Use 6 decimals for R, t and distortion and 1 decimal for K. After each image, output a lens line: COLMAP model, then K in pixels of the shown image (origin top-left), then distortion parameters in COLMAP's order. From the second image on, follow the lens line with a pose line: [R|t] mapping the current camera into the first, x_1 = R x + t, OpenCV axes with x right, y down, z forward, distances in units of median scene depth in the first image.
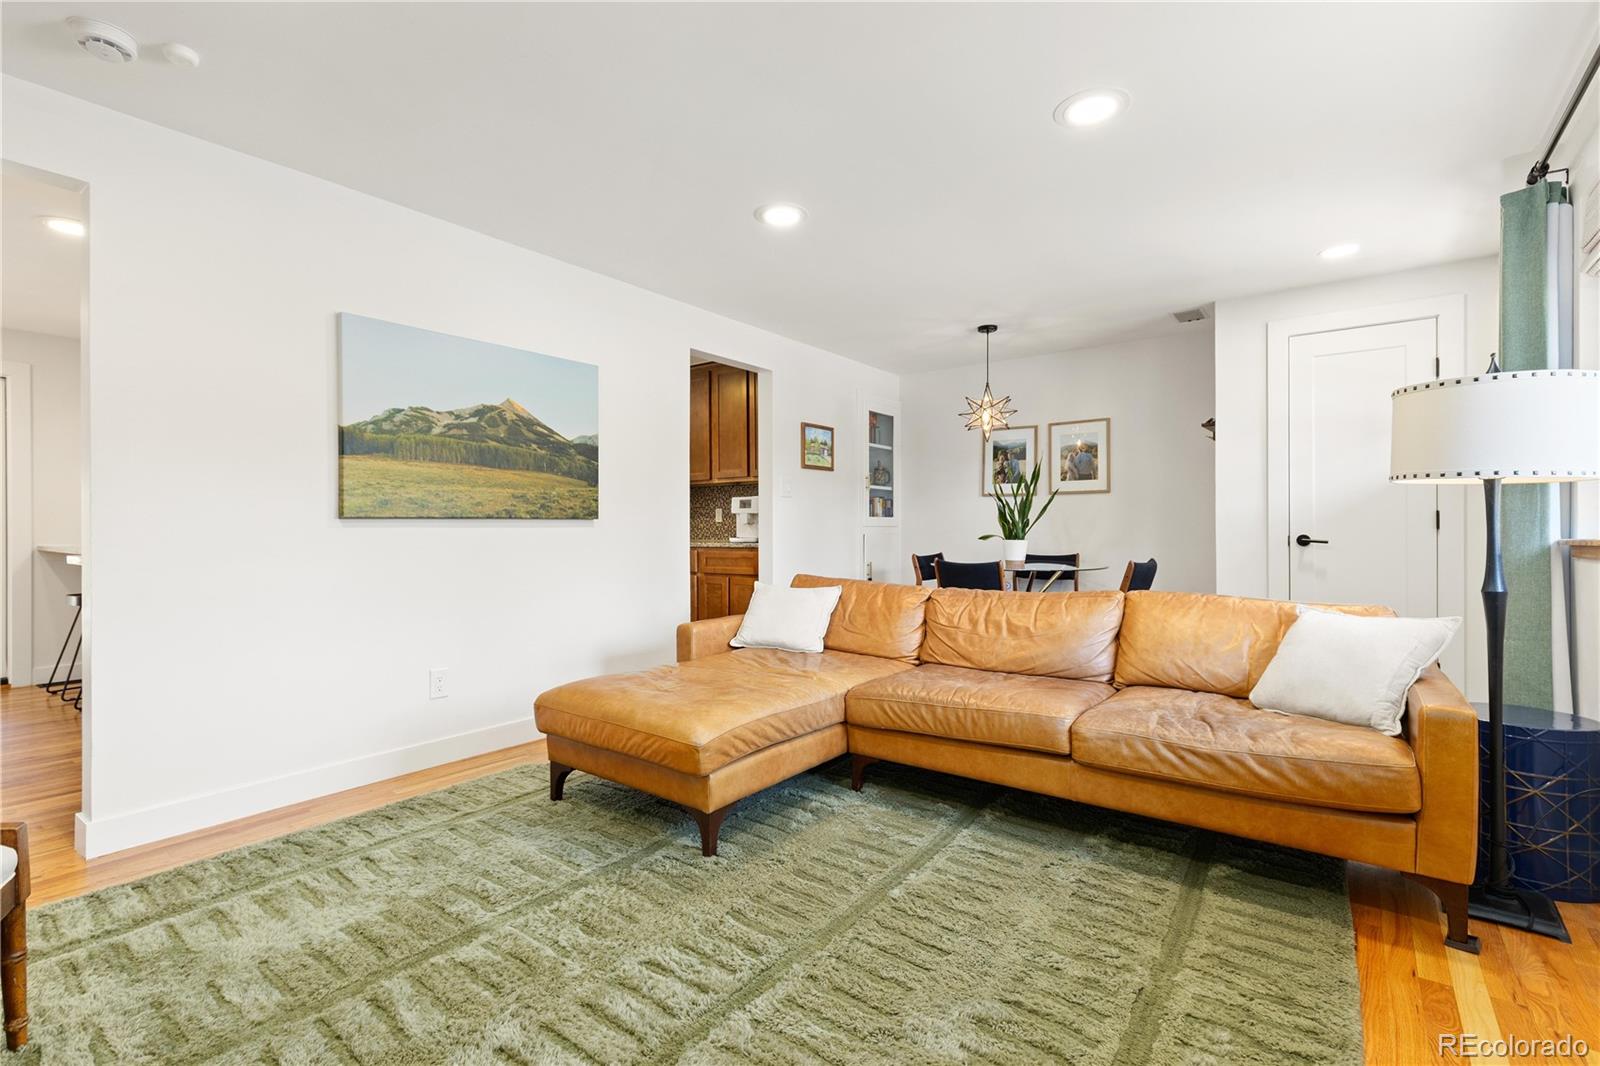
lens RADIAL K [[728.9, 0, 789.5], [0, 728.9, 534.1], [0, 0, 1]] dist [0.006034, 0.000044]
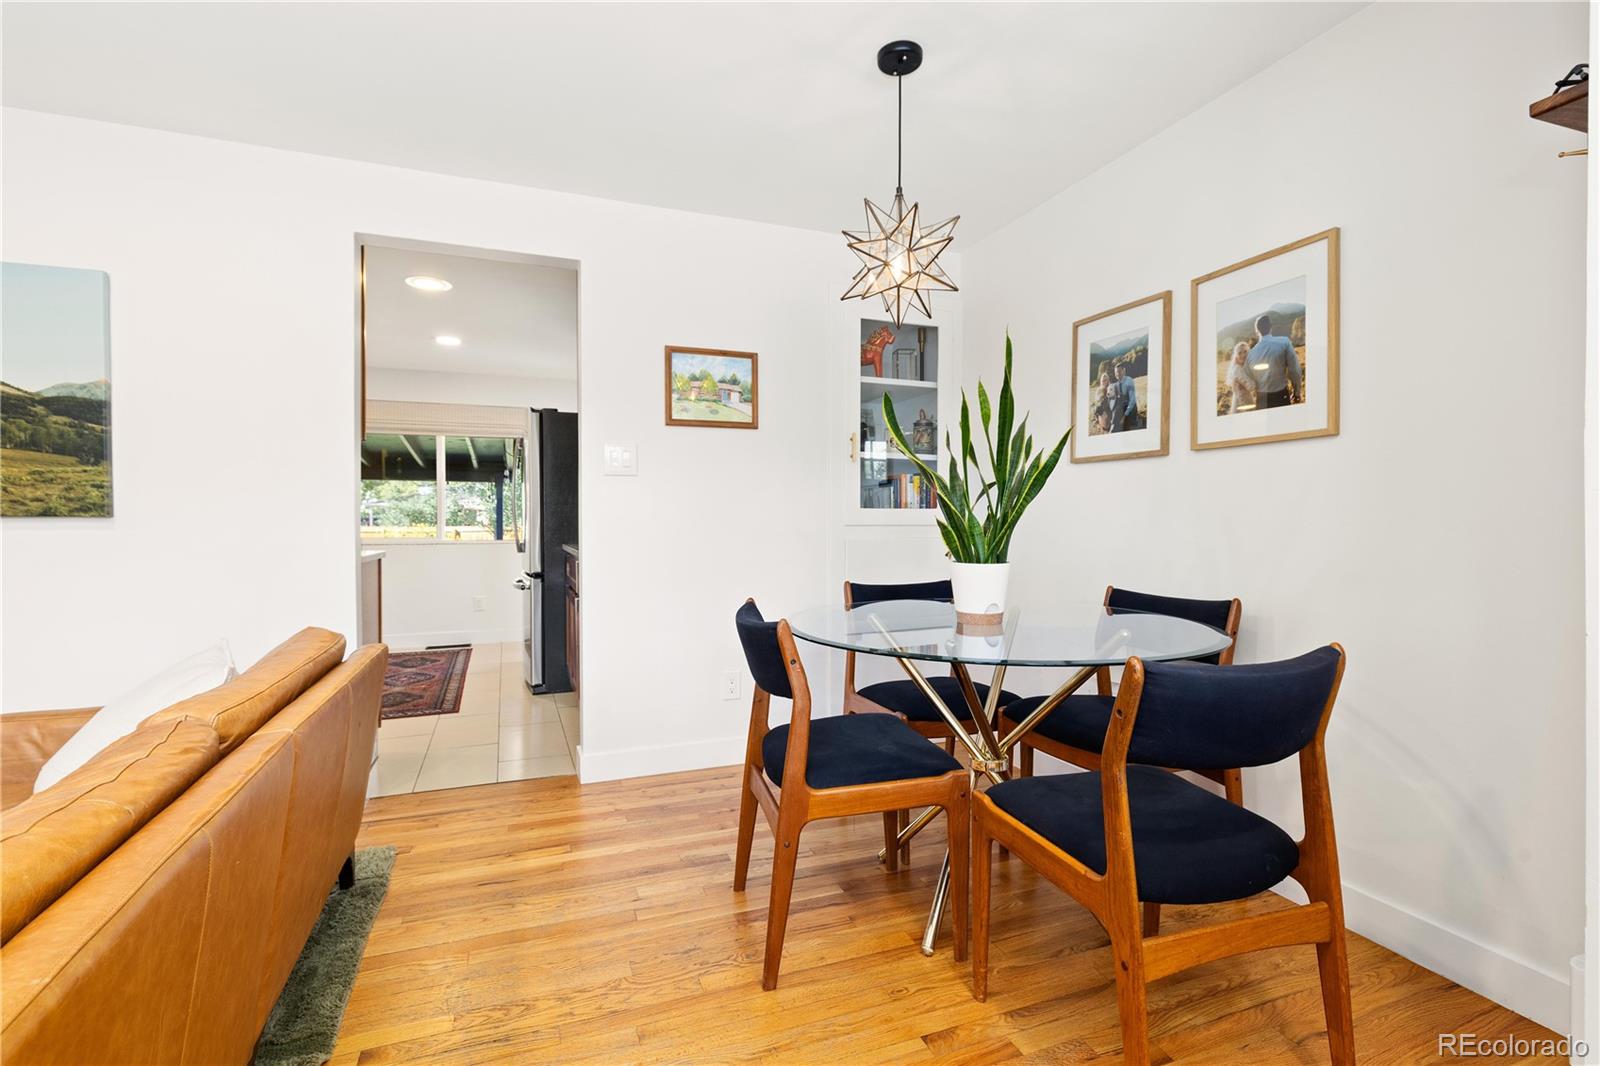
lens RADIAL K [[728.9, 0, 794.5], [0, 728.9, 535.7], [0, 0, 1]] dist [0.006034, 0.000044]
pose [[0.847956, 0.011704, -0.529938, 0.395284], [-0.004415, 0.999877, 0.015019, -0.011051], [0.530049, -0.010396, 0.847904, 0.535444]]
